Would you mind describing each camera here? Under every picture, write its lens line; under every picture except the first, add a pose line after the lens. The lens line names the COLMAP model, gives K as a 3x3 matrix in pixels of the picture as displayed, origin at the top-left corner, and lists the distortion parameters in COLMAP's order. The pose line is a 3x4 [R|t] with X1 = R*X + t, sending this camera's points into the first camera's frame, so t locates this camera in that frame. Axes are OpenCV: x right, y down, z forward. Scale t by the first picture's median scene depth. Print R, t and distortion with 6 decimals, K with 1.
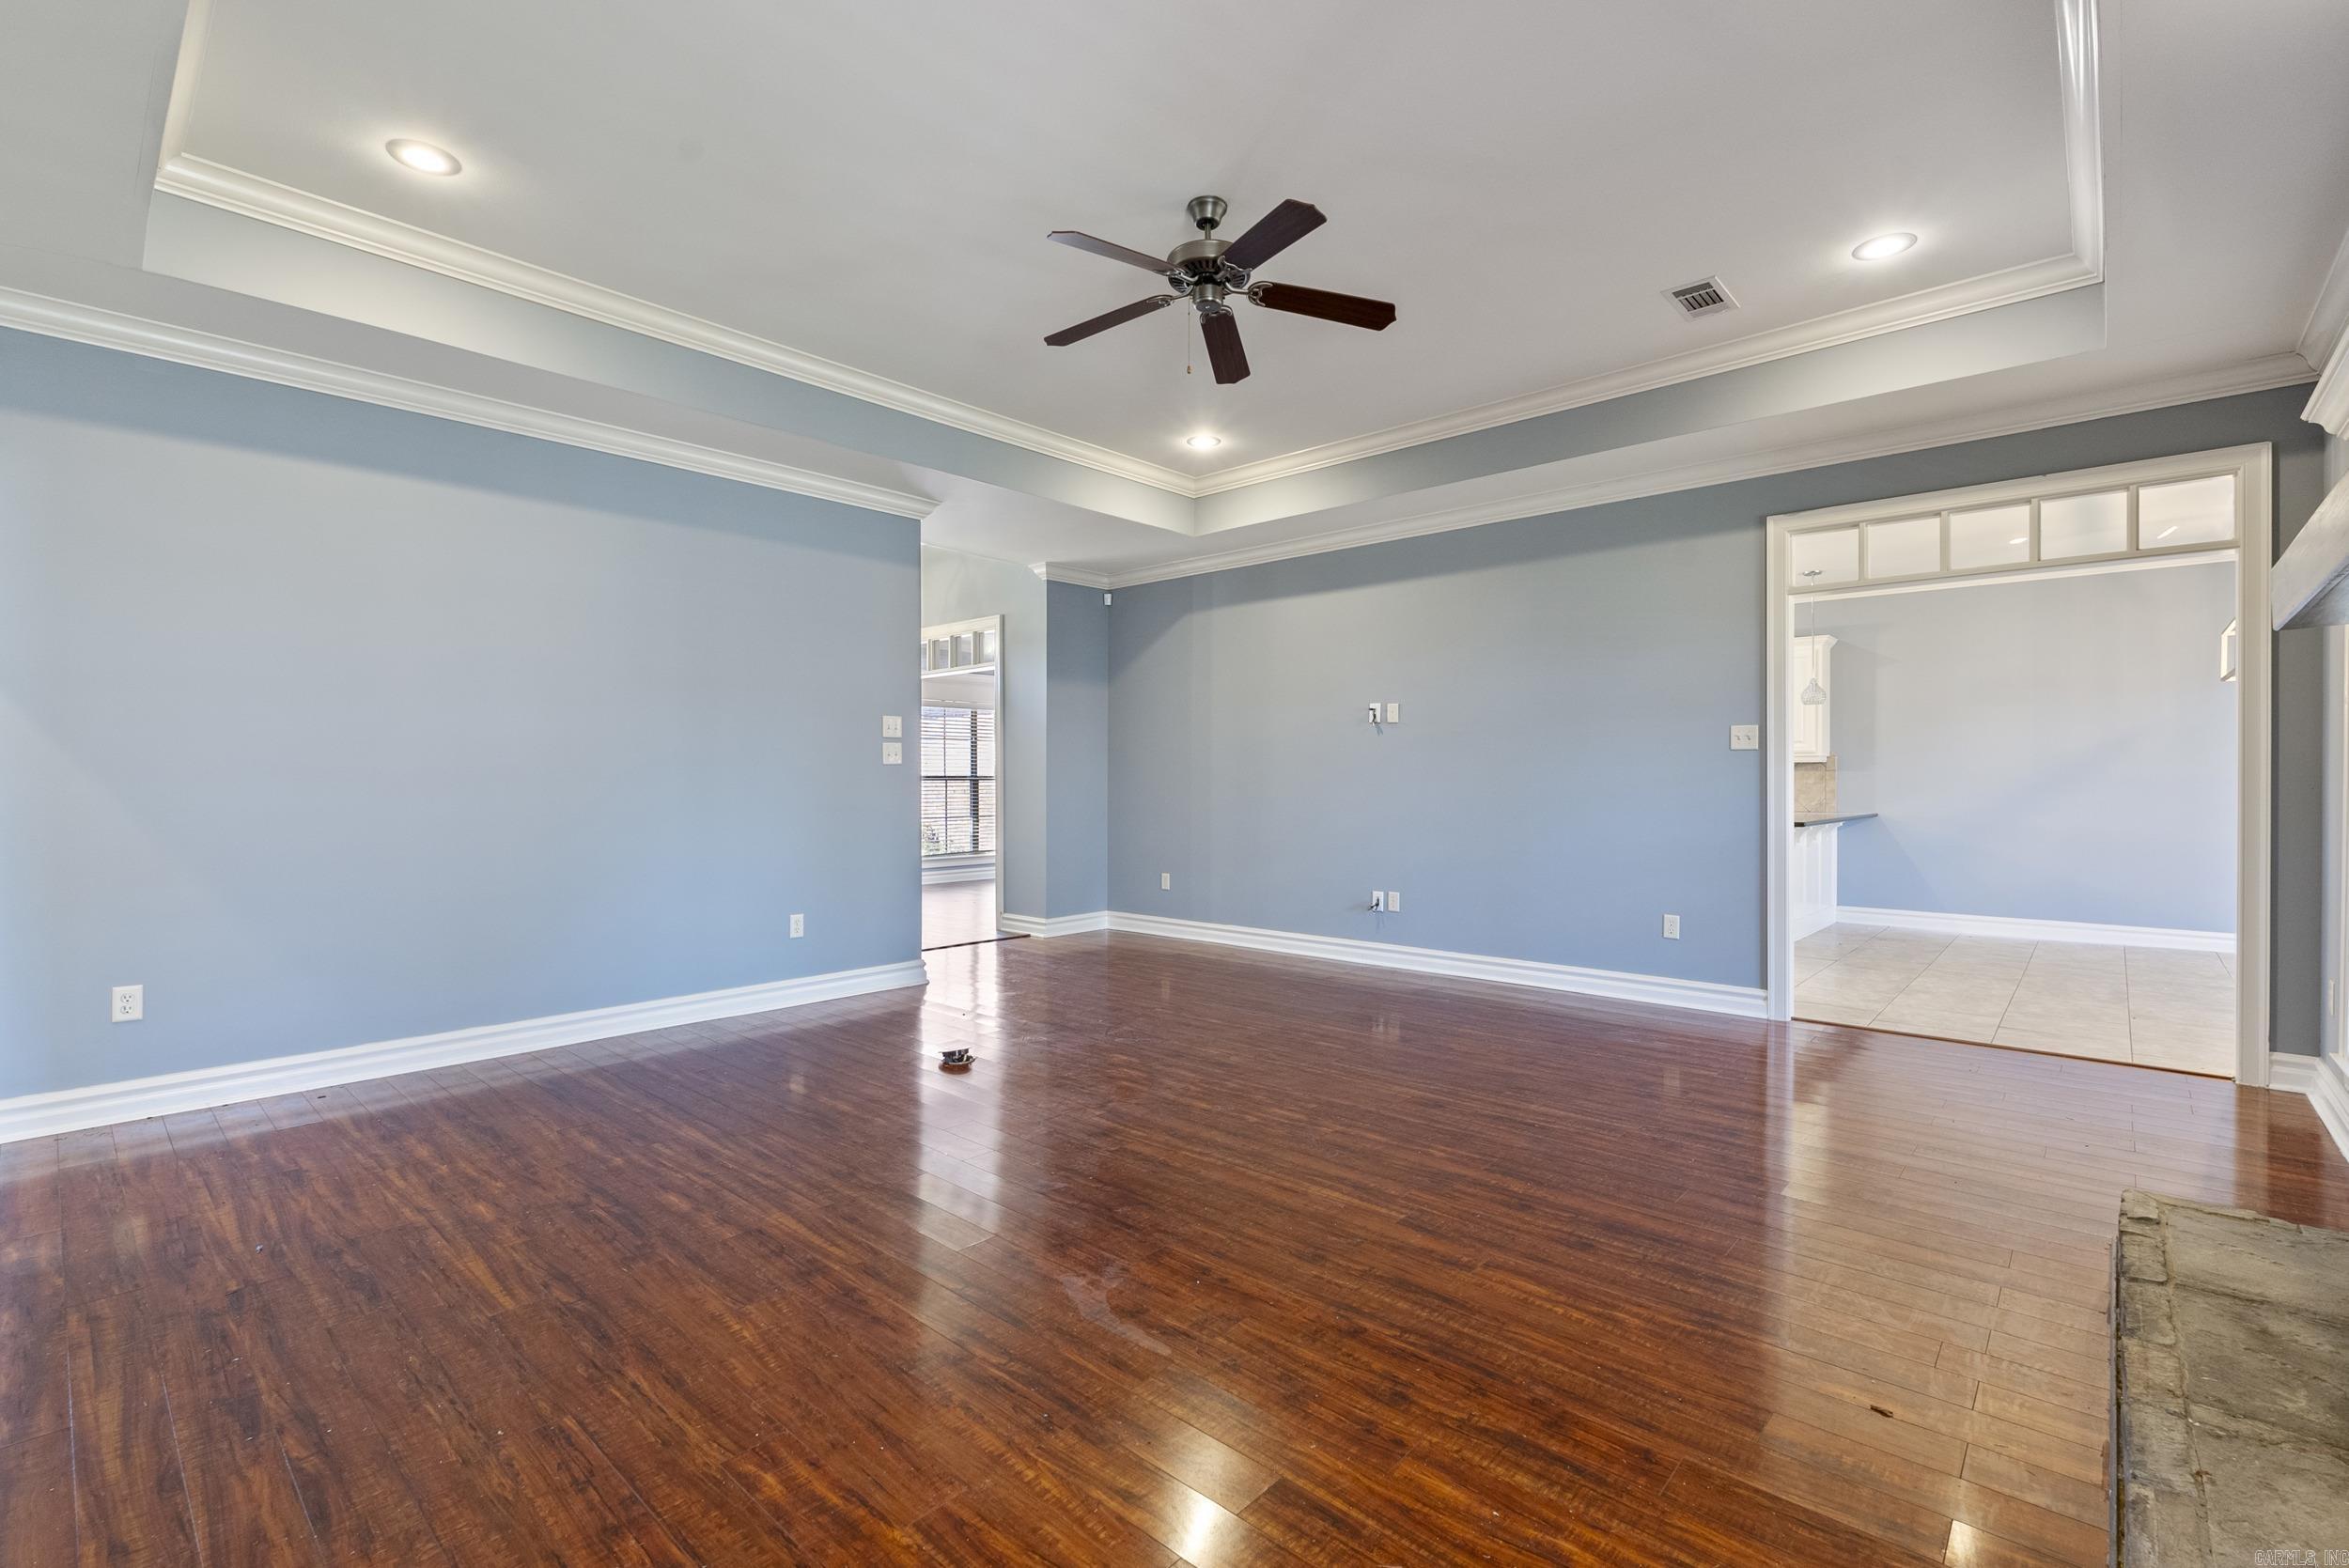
lens RADIAL K [[1042.3, 0, 1164.6], [0, 1042.3, 776.0], [0, 0, 1]] dist [-0.004831, 0.000540]
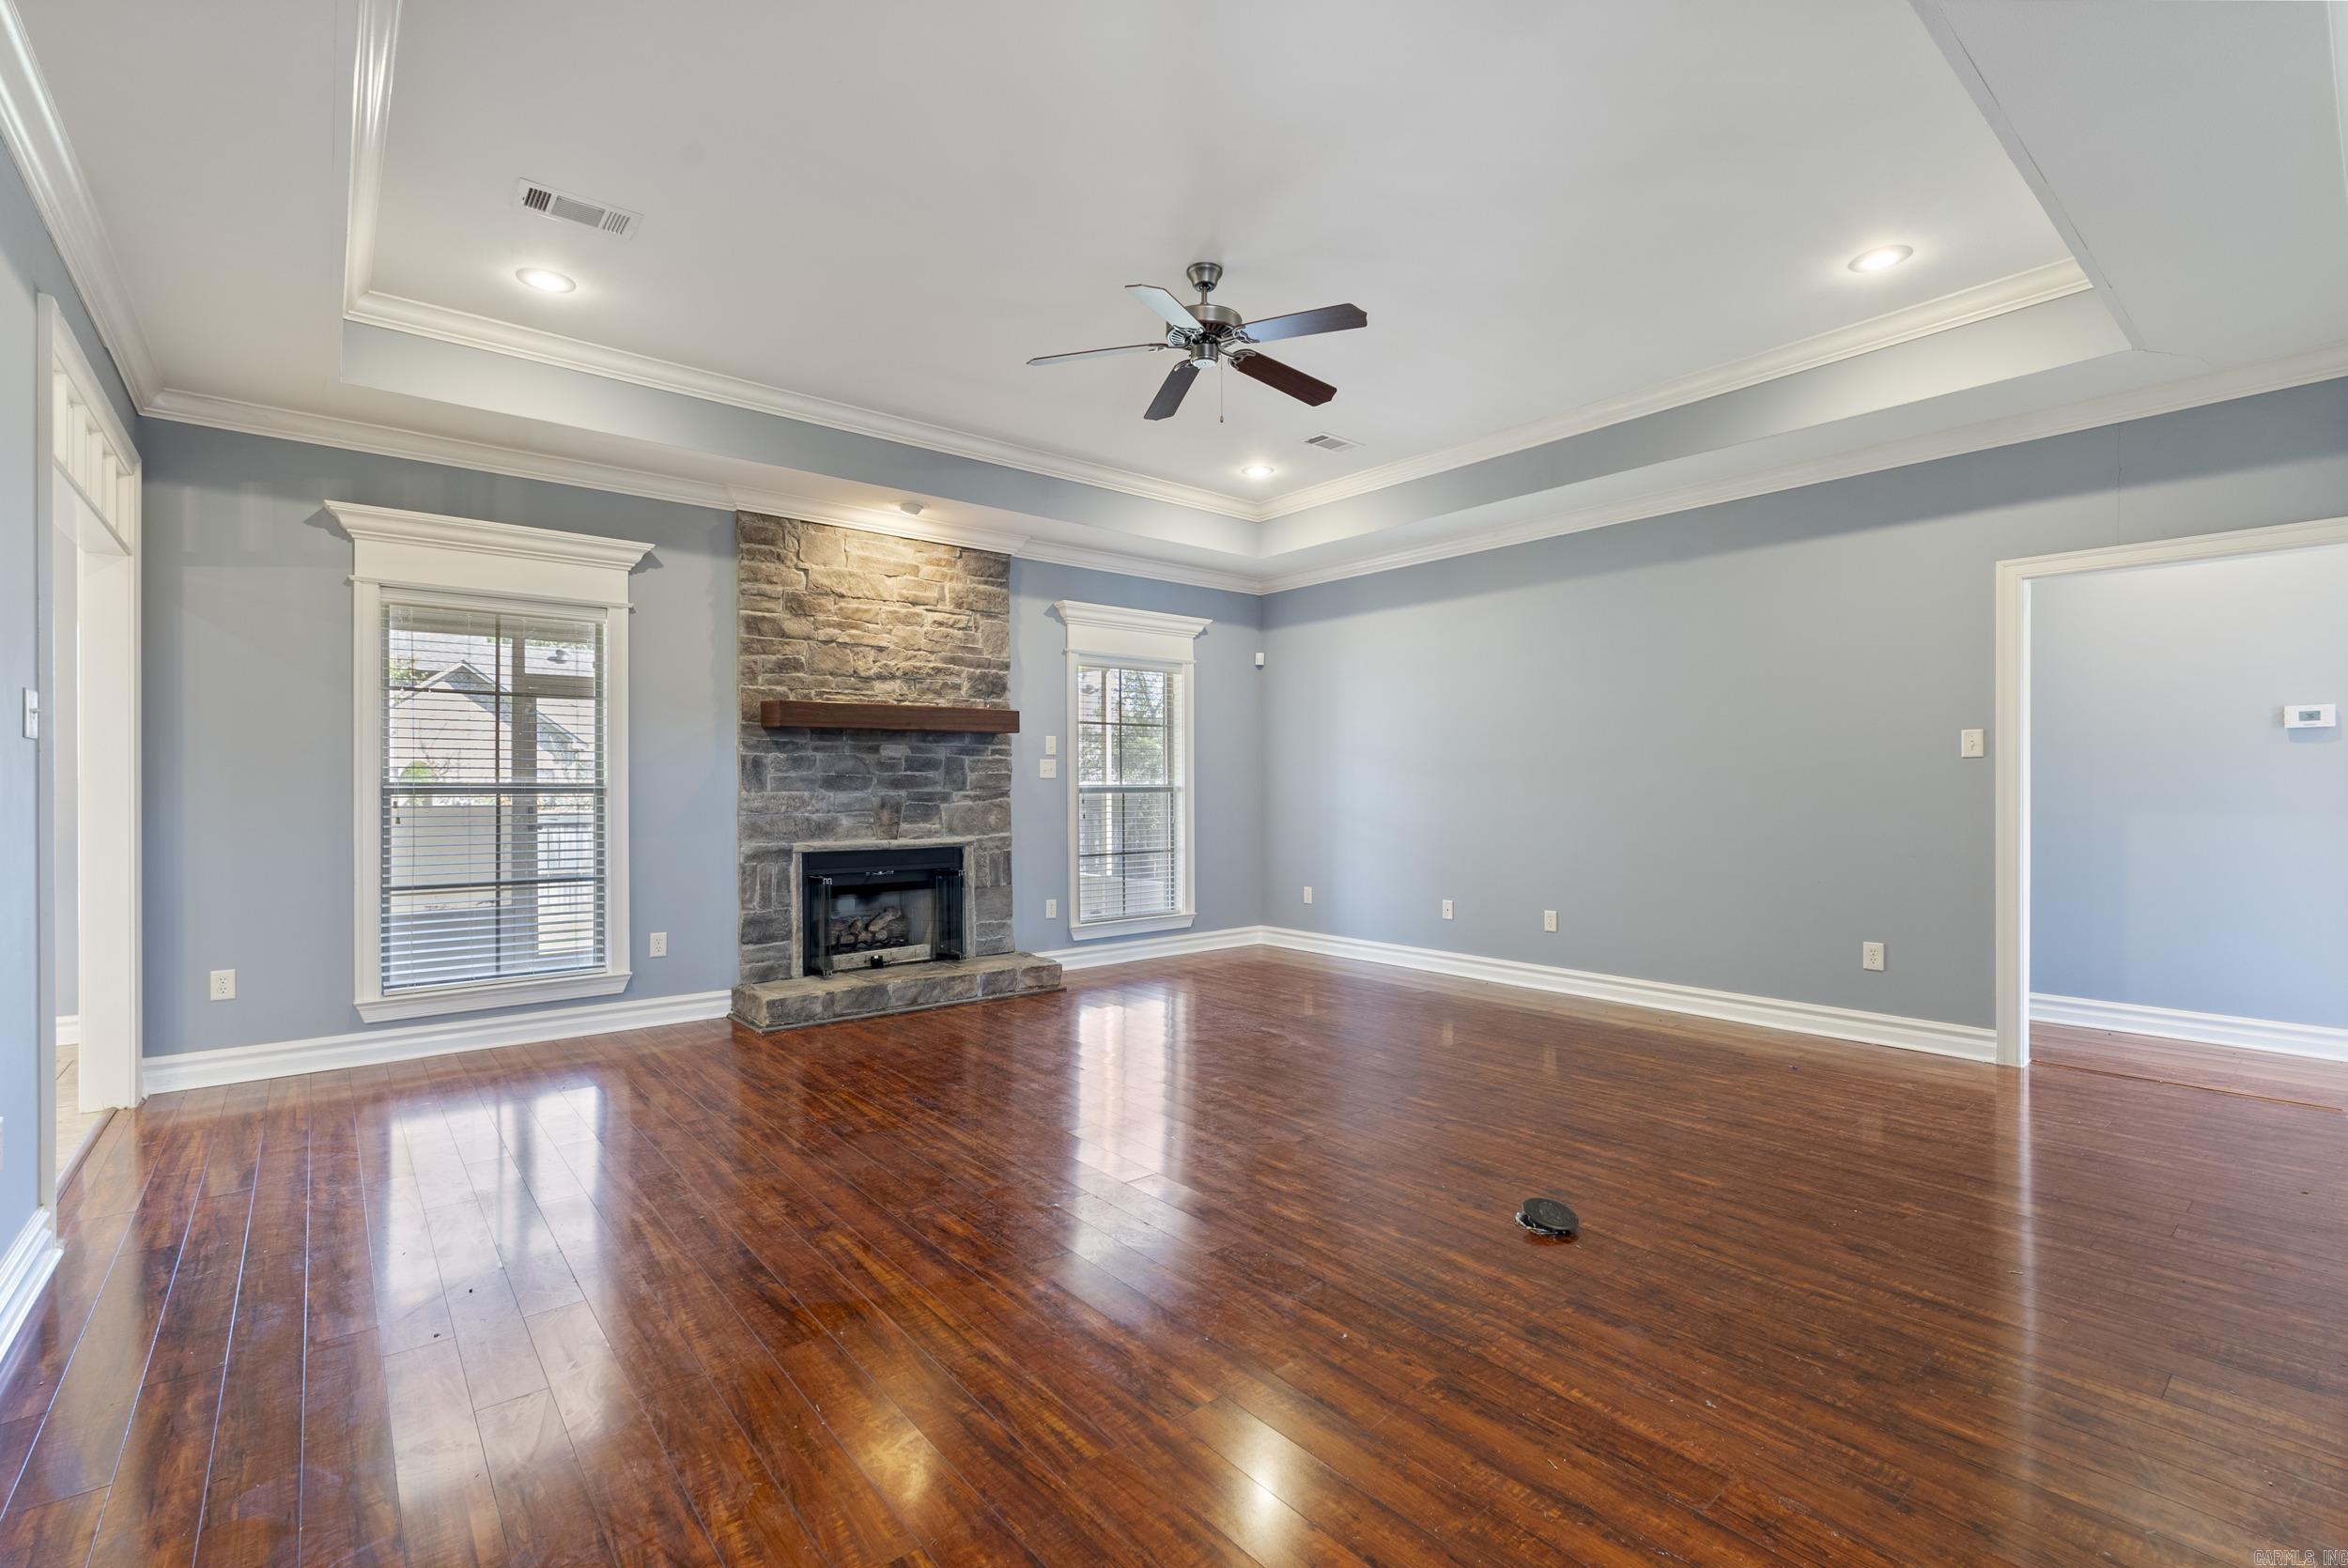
lens RADIAL K [[1041.8, 0, 1178.2], [0, 1041.8, 790.5], [0, 0, 1]] dist [-0.004831, 0.000540]
pose [[-0.992012, 0.002756, 0.126112, -0.064255], [0.003039, 0.999993, 0.002047, -0.000727], [-0.126105, 0.002414, -0.992014, 1.953599]]
